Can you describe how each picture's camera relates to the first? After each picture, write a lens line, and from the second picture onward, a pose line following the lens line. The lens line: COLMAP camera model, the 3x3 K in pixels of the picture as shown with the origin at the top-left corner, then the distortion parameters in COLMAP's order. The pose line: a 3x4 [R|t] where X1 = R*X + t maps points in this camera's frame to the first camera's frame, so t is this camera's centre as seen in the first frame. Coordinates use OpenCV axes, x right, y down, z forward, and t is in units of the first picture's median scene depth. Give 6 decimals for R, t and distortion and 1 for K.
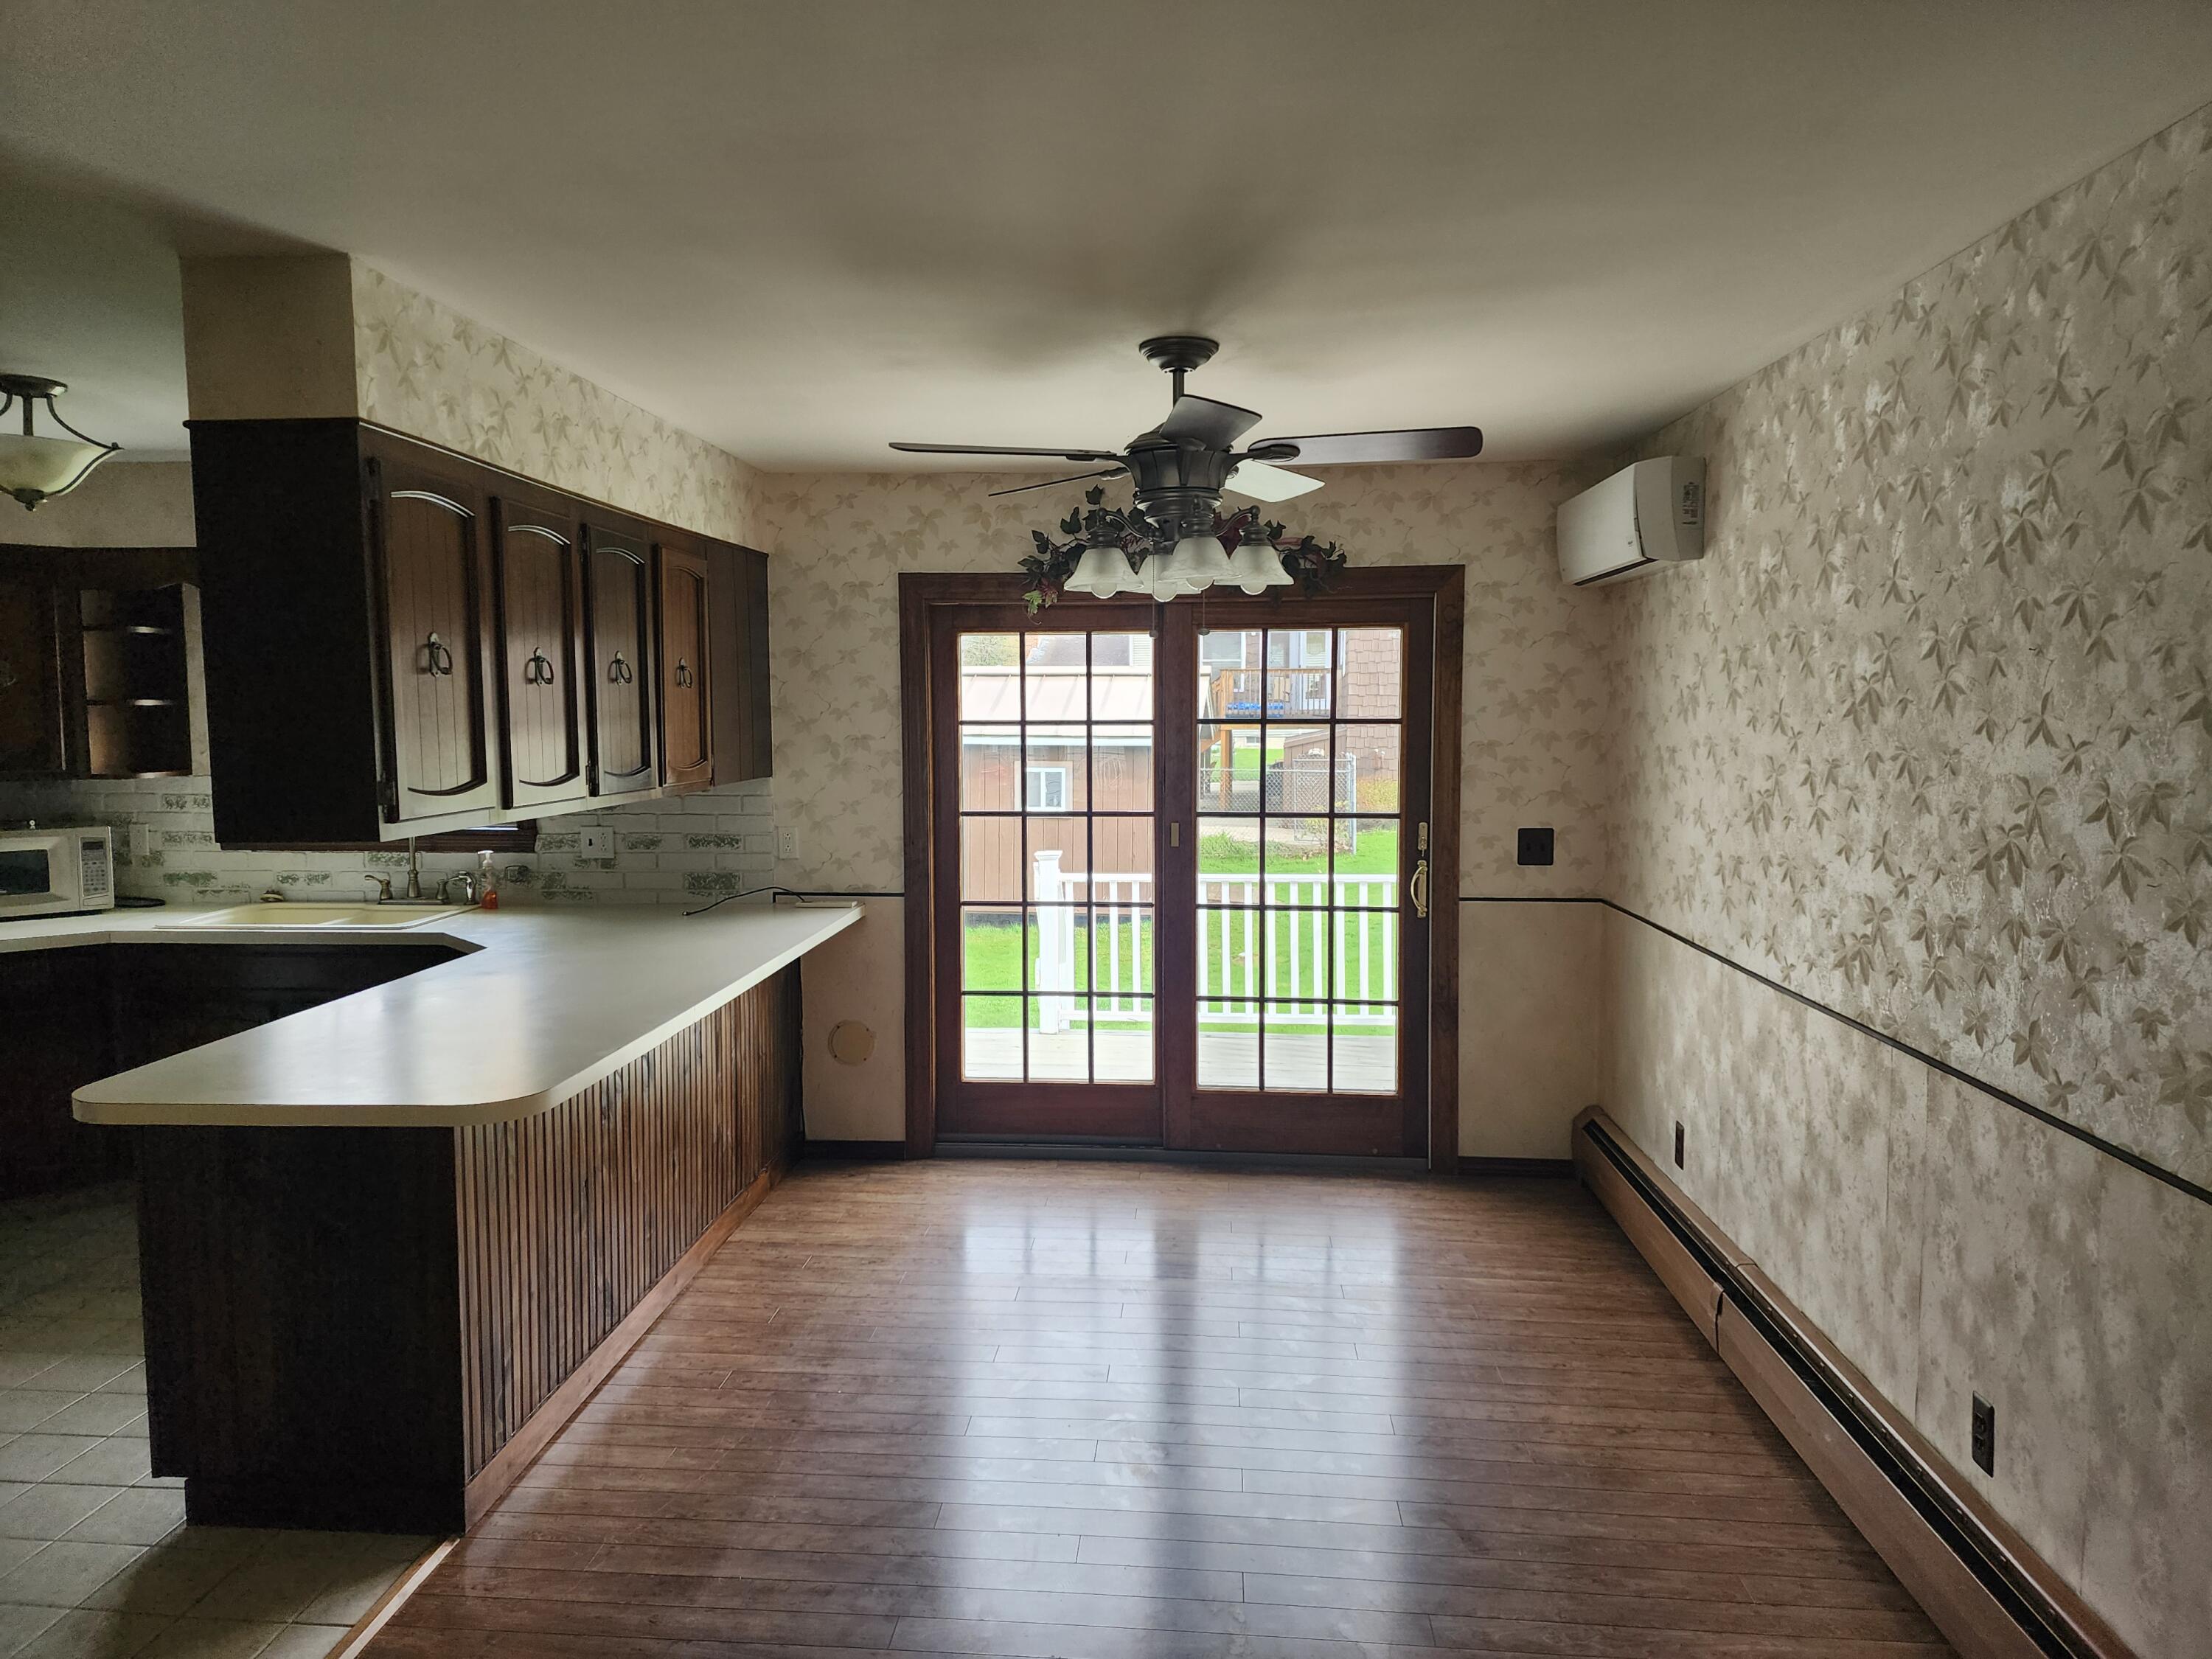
lens RADIAL K [[1474.1, 0, 1092.9], [0, 1474.1, 865.1], [0, 0, 1]] dist [0.146090, -0.156782]
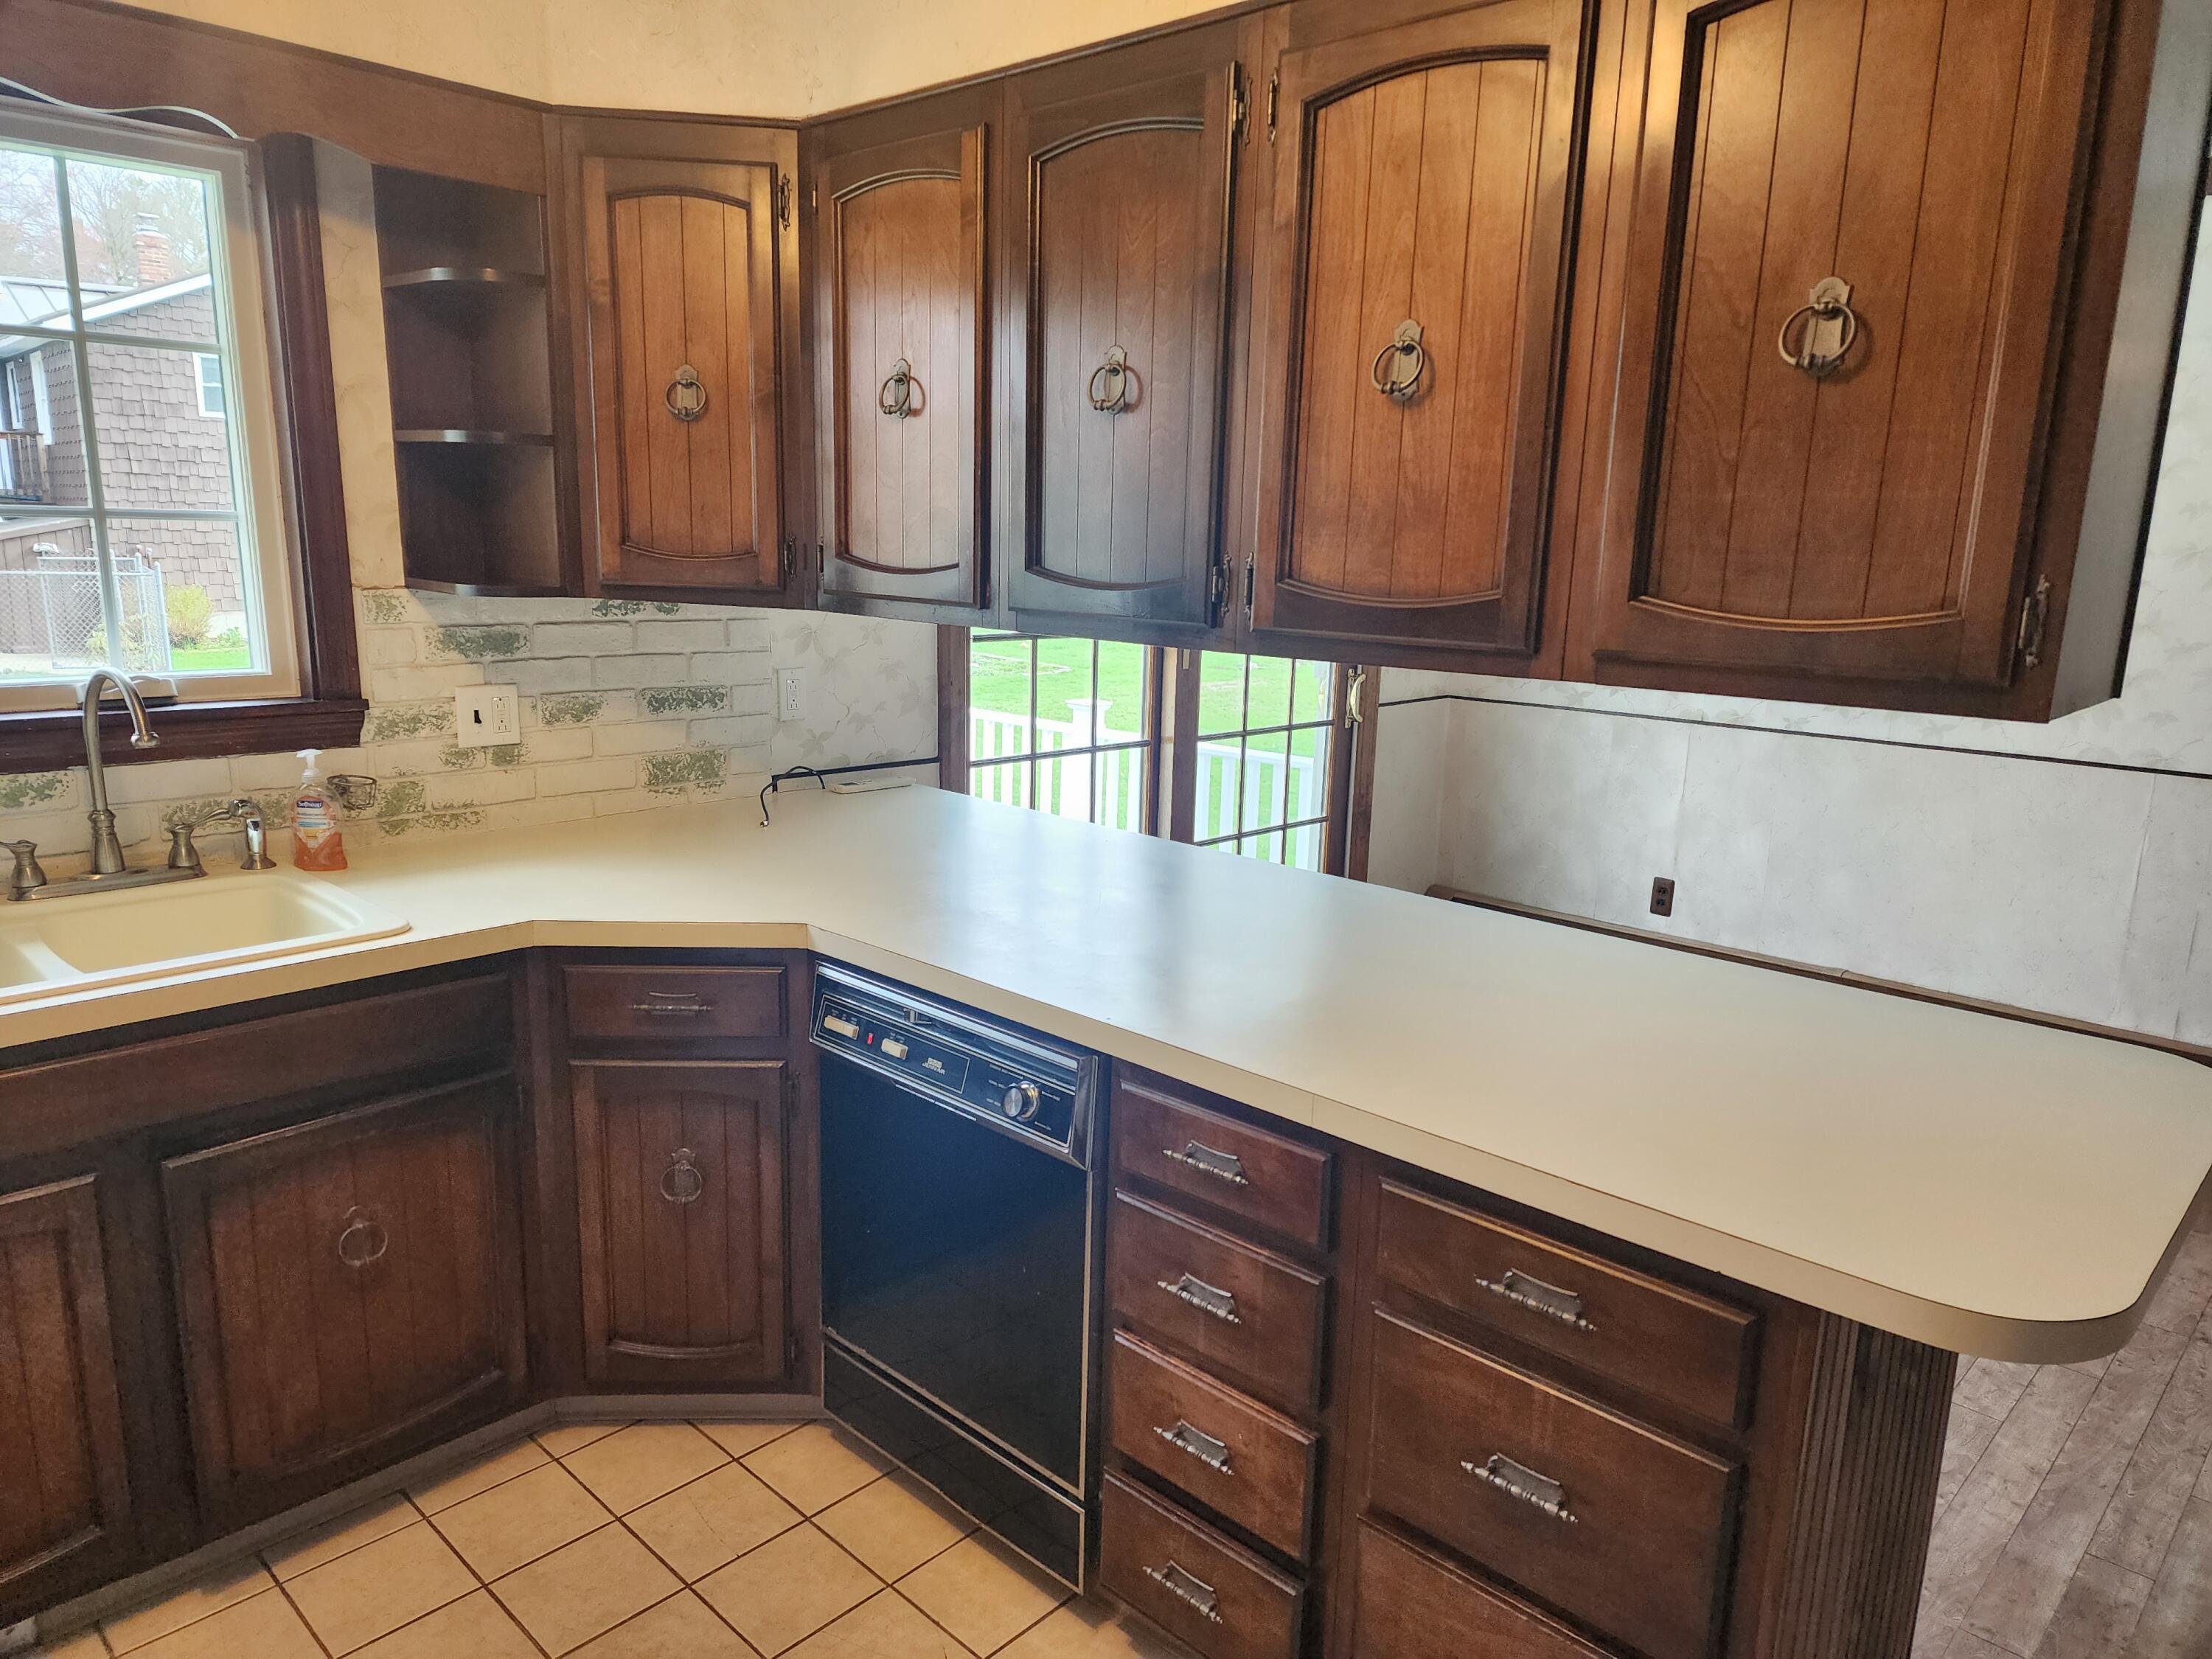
lens RADIAL K [[1474.1, 0, 1092.9], [0, 1474.1, 865.1], [0, 0, 1]] dist [0.146090, -0.156782]
pose [[0.639292, -0.151689, 0.753854, -0.608985], [0.065500, 0.987529, 0.143163, -0.025407], [-0.766169, -0.042146, 0.641255, 0.491484]]
